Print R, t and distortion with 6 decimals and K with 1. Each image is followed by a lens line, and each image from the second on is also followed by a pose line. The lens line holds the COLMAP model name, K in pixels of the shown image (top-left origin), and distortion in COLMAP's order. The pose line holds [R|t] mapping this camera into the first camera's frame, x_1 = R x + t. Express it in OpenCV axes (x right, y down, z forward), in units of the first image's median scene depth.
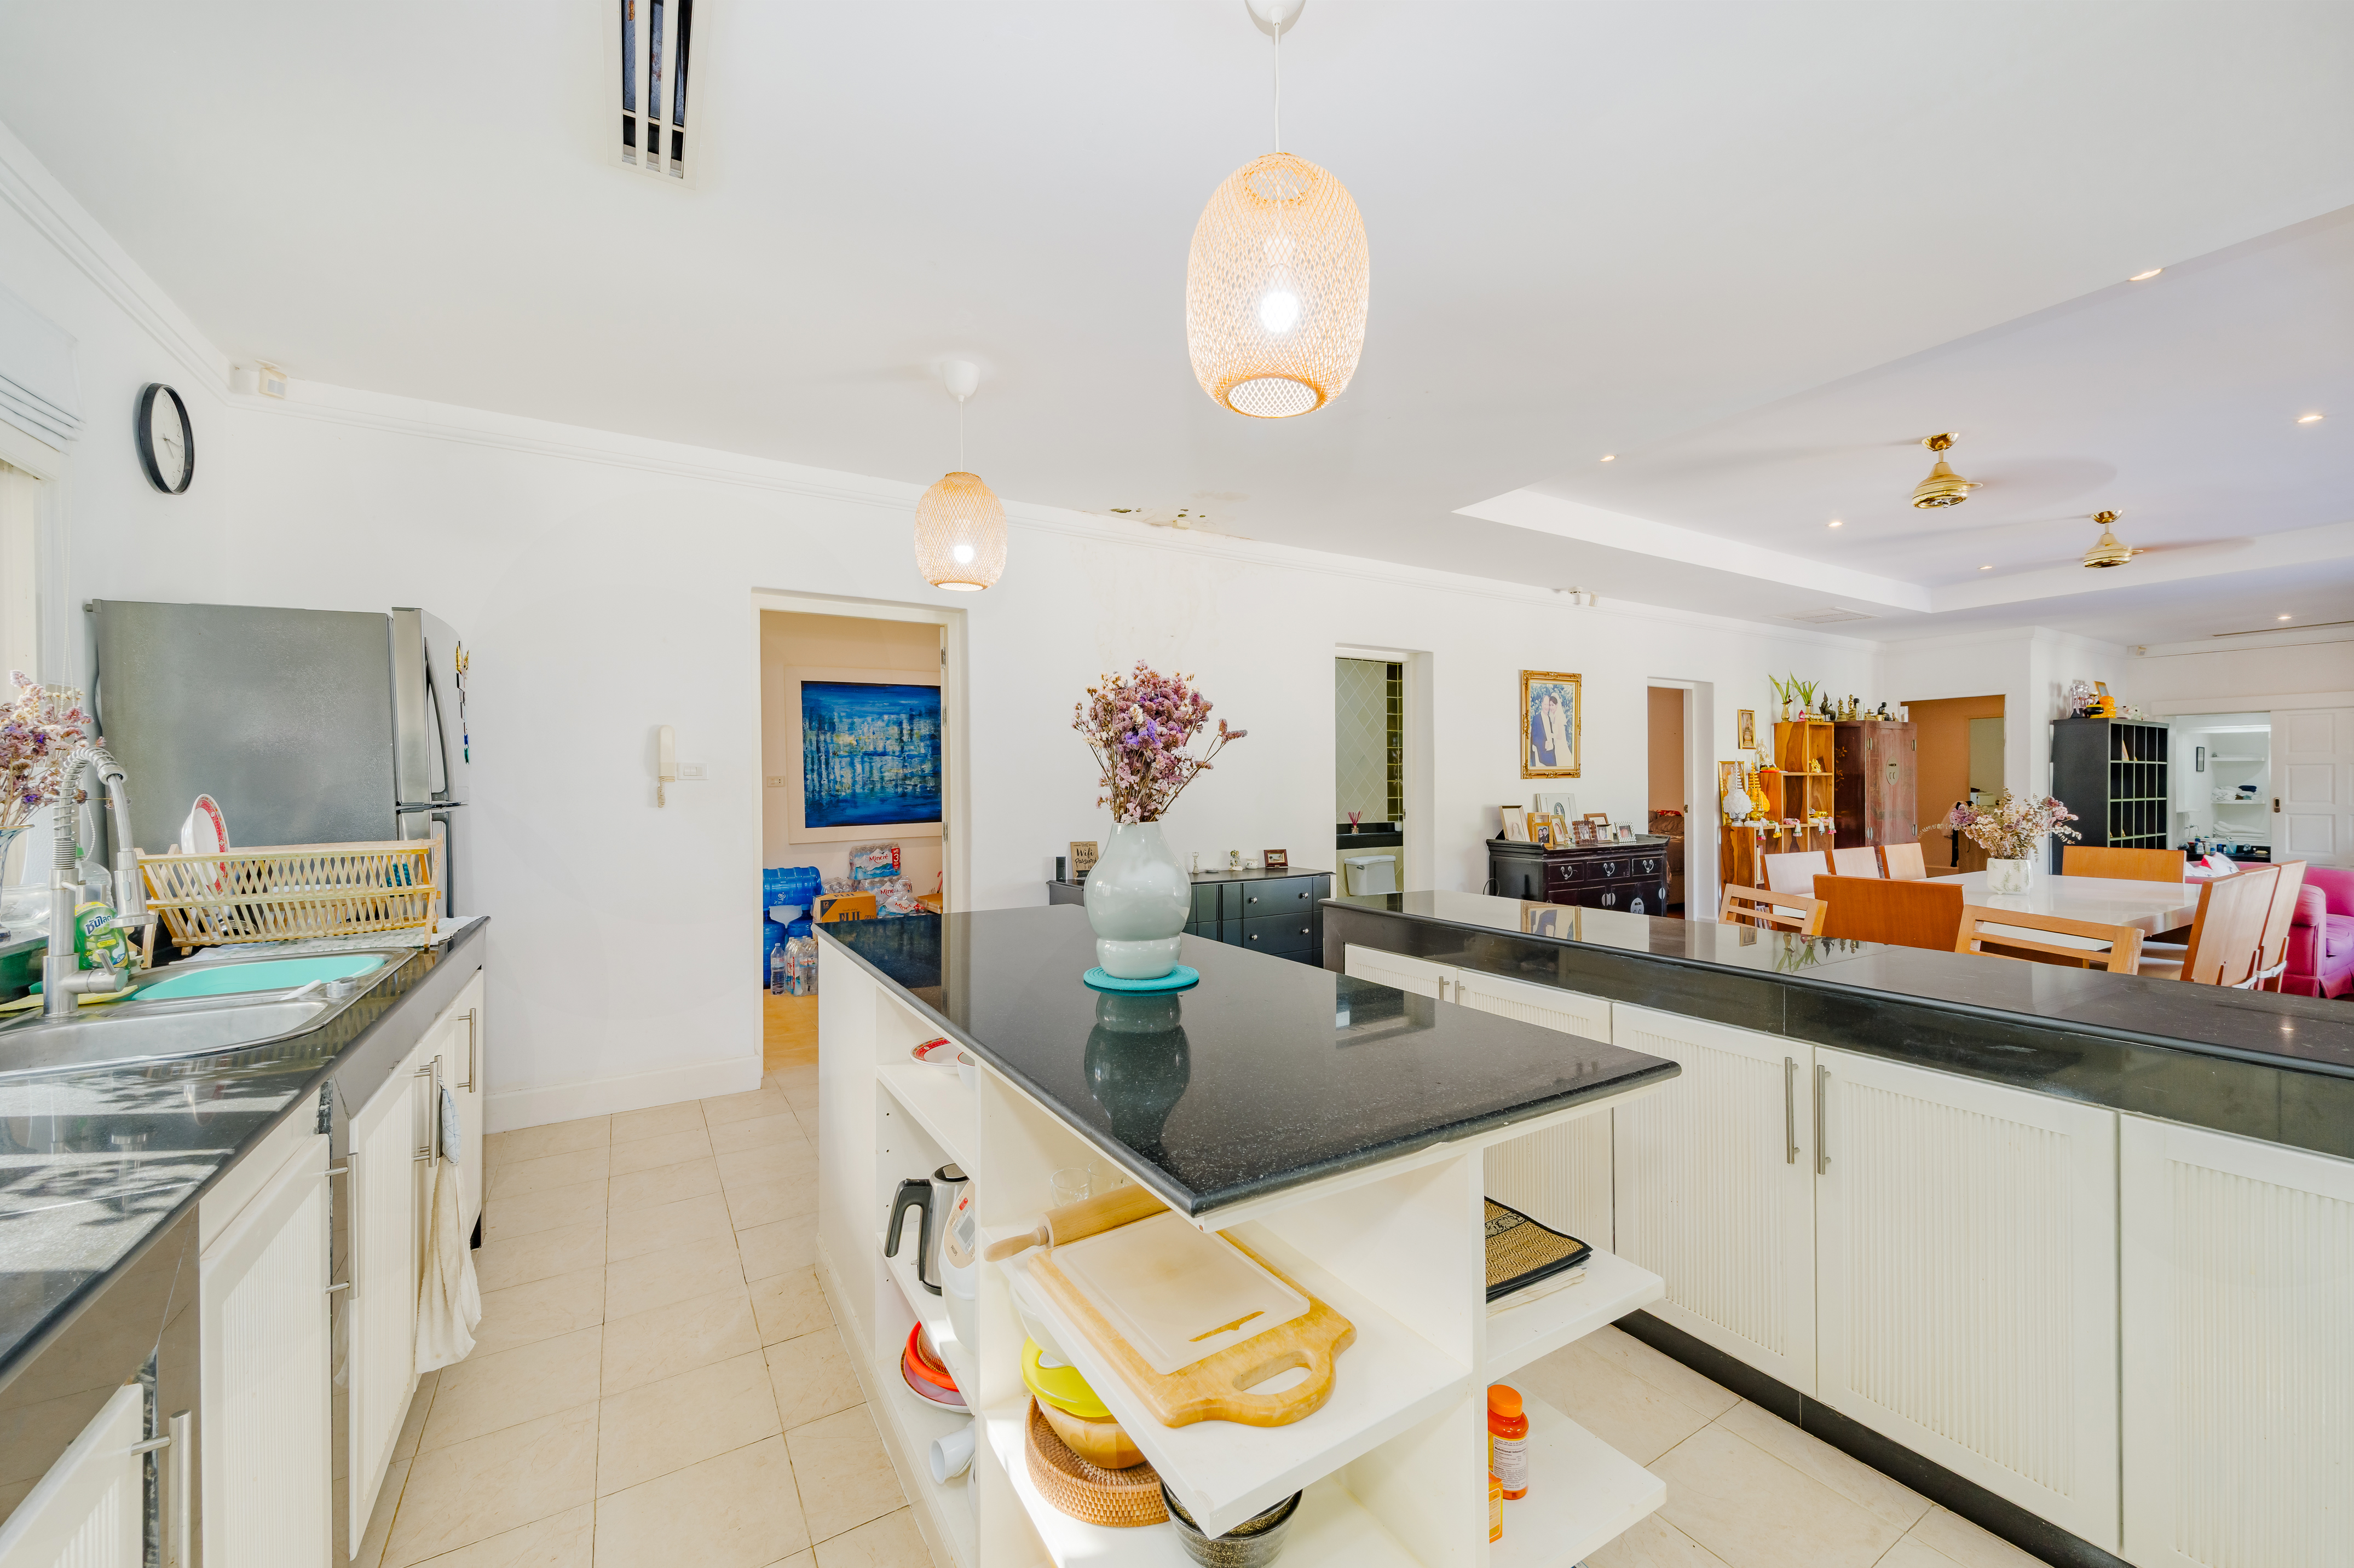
lens RADIAL K [[908.4, 0, 1182.0], [0, 908.4, 785.8], [0, 0, 1]] dist [0.028870, -0.012985]
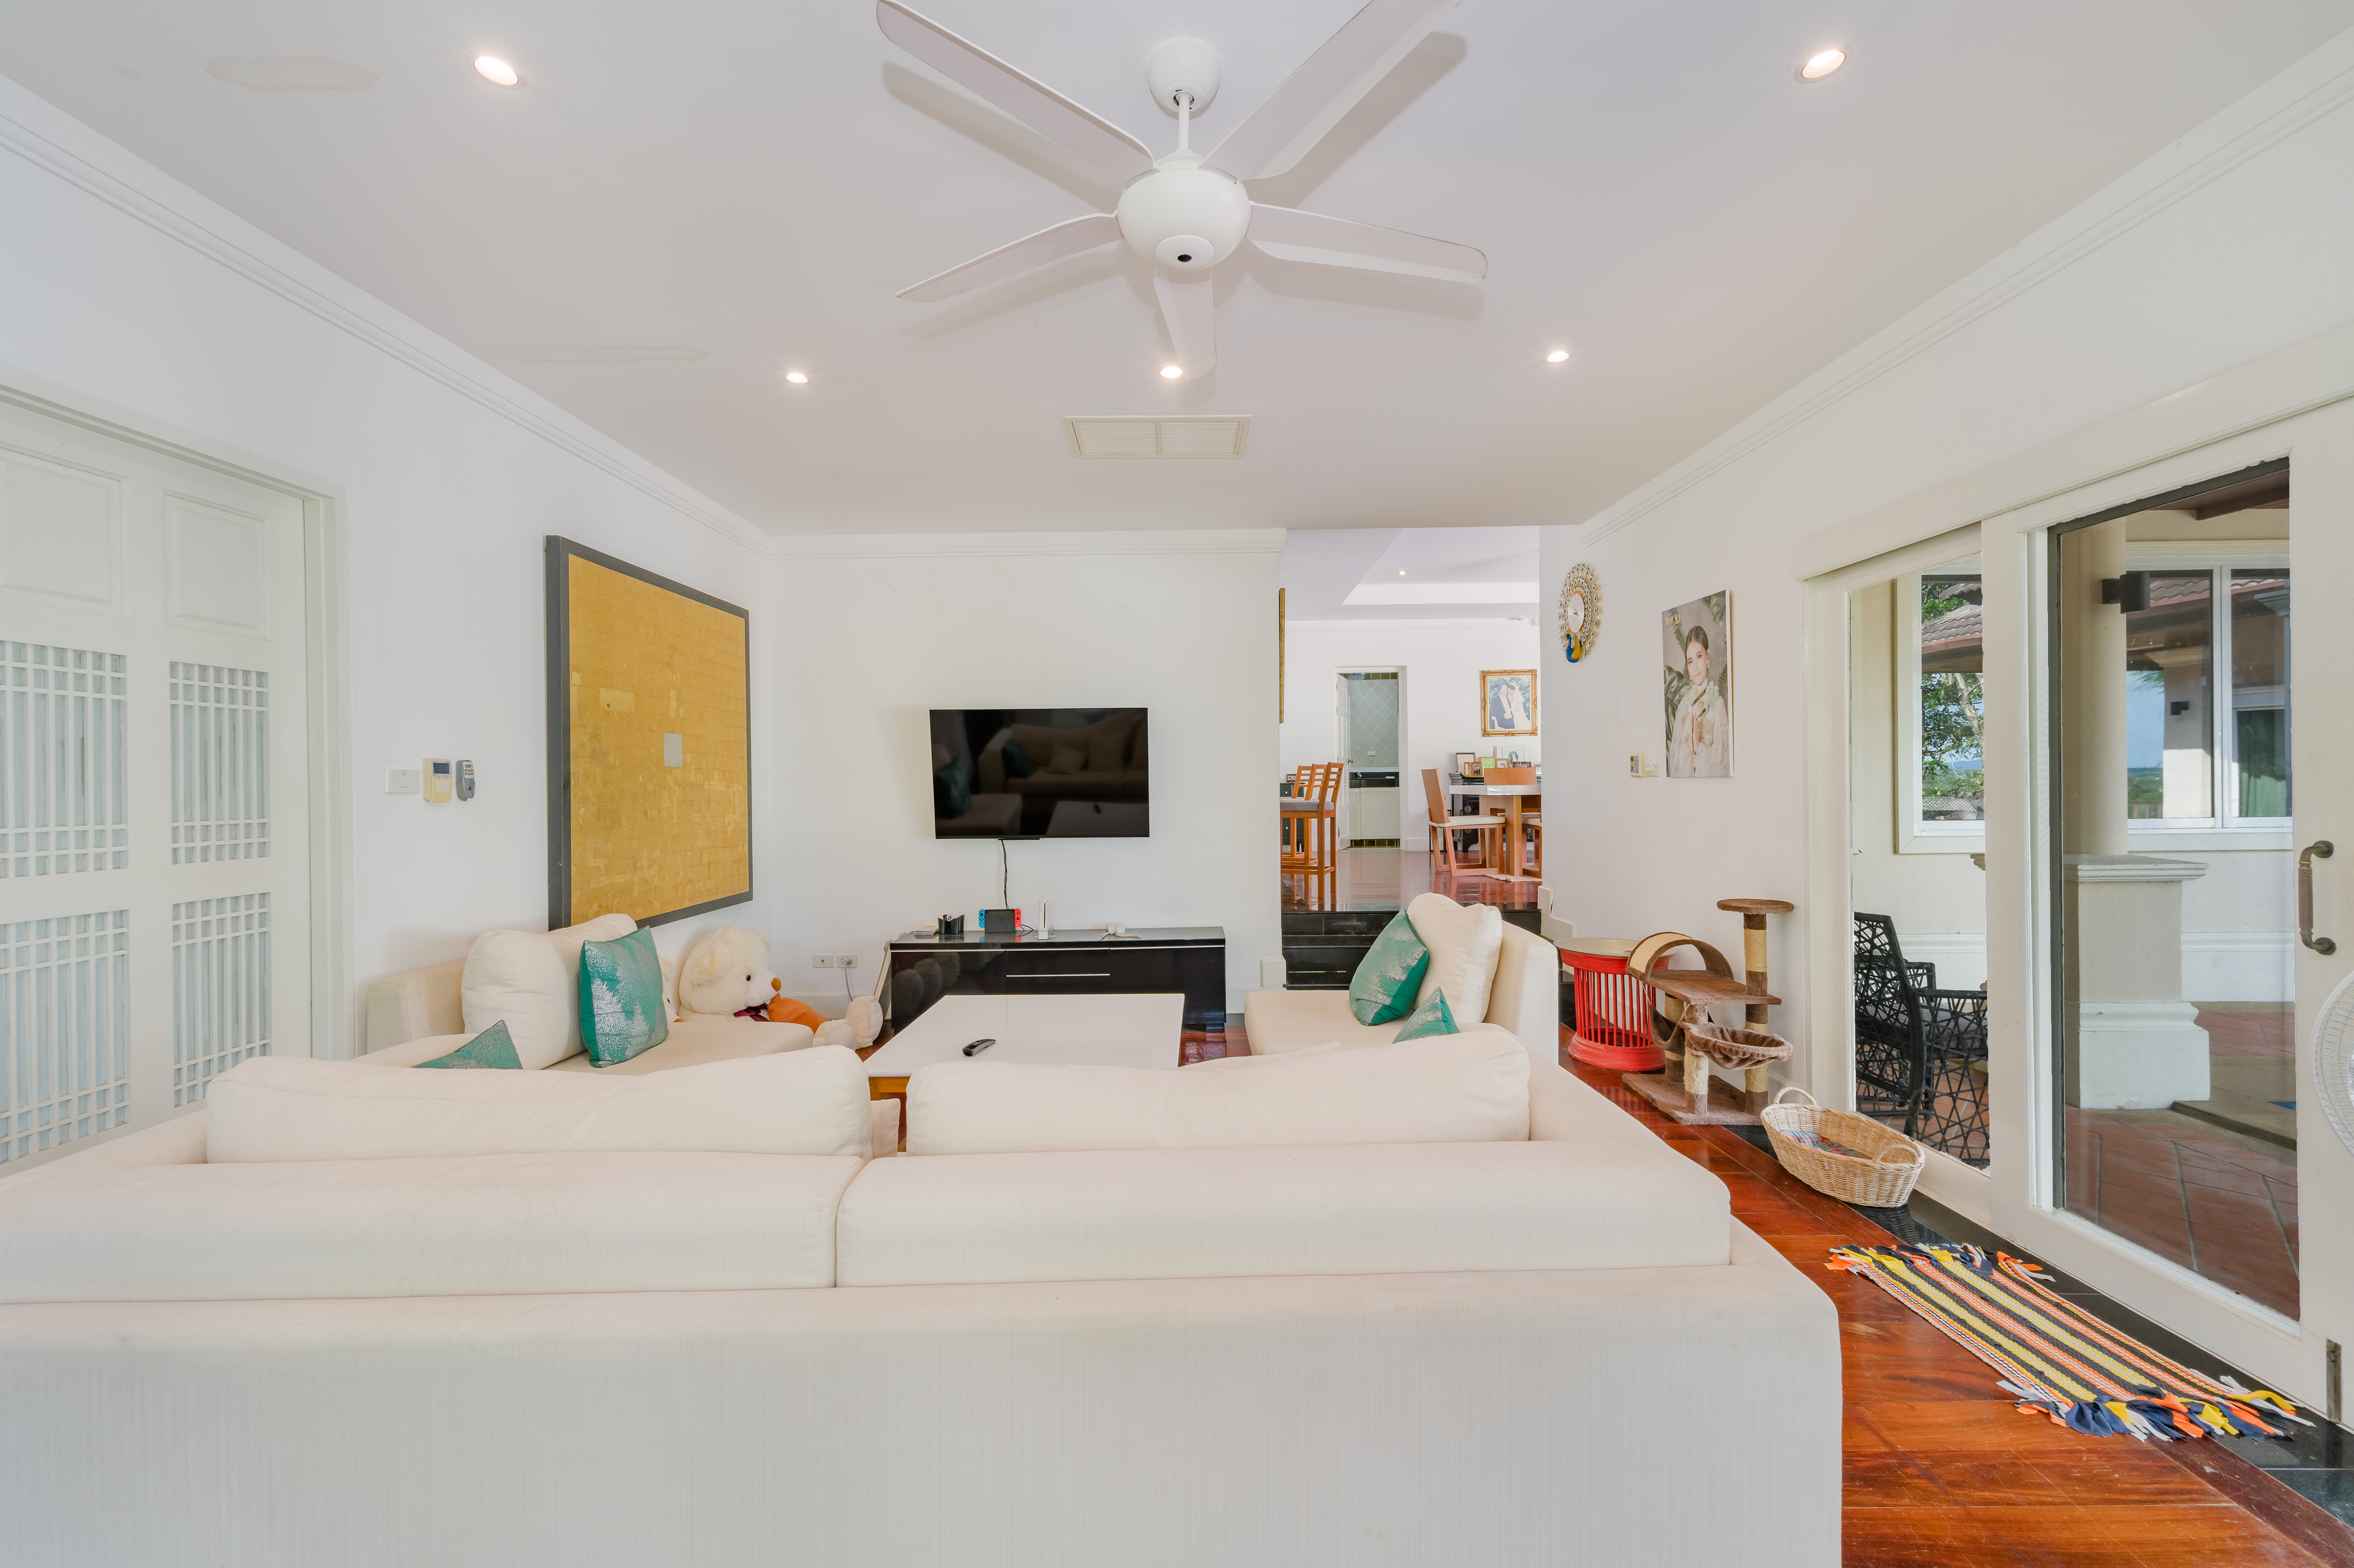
lens RADIAL K [[908.4, 0, 1182.0], [0, 908.4, 785.8], [0, 0, 1]] dist [0.028870, -0.012985]
pose [[0.856578, -0.004192, -0.516001, 0.791971], [0.005519, 0.999984, 0.001037, 0.079214], [0.515988, -0.003736, 0.856588, -0.715466]]
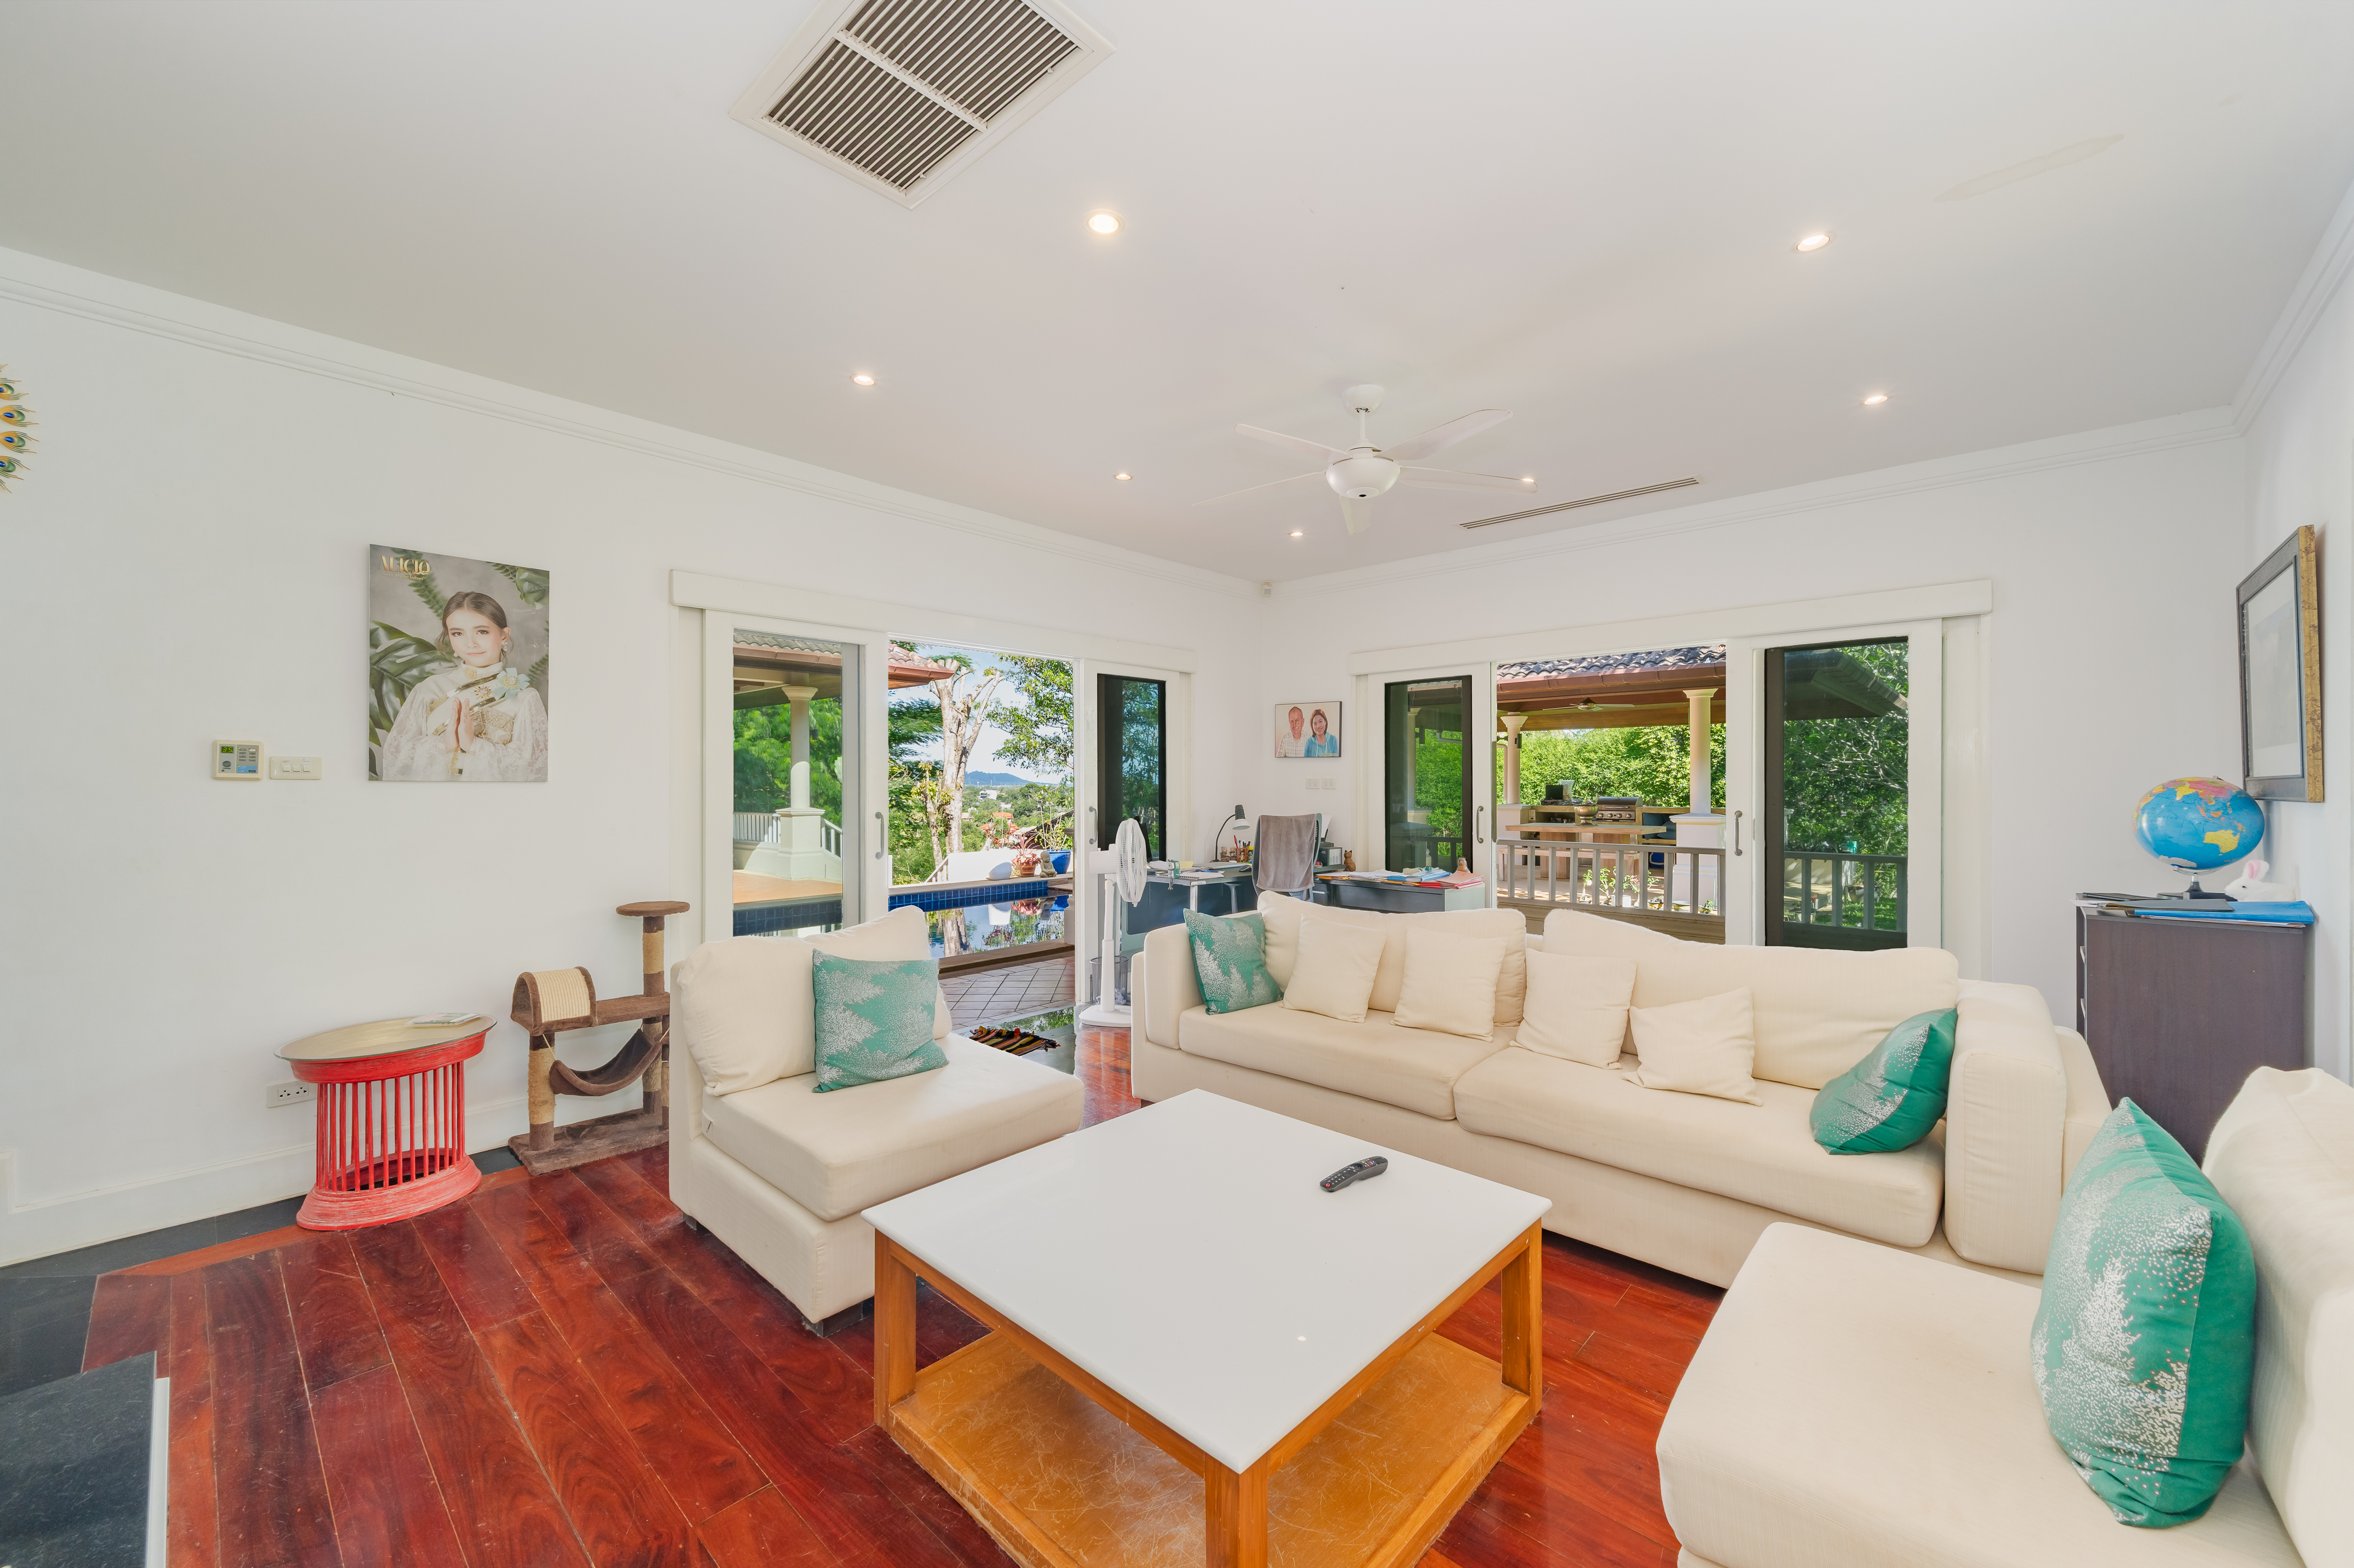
lens RADIAL K [[908.4, 0, 1182.0], [0, 908.4, 785.8], [0, 0, 1]] dist [0.028870, -0.012985]
pose [[-0.285120, 0.001750, 0.958490, 0.162799], [0.005247, 0.999986, -0.000265, 0.080523], [-0.958478, 0.004954, -0.285125, -0.210671]]
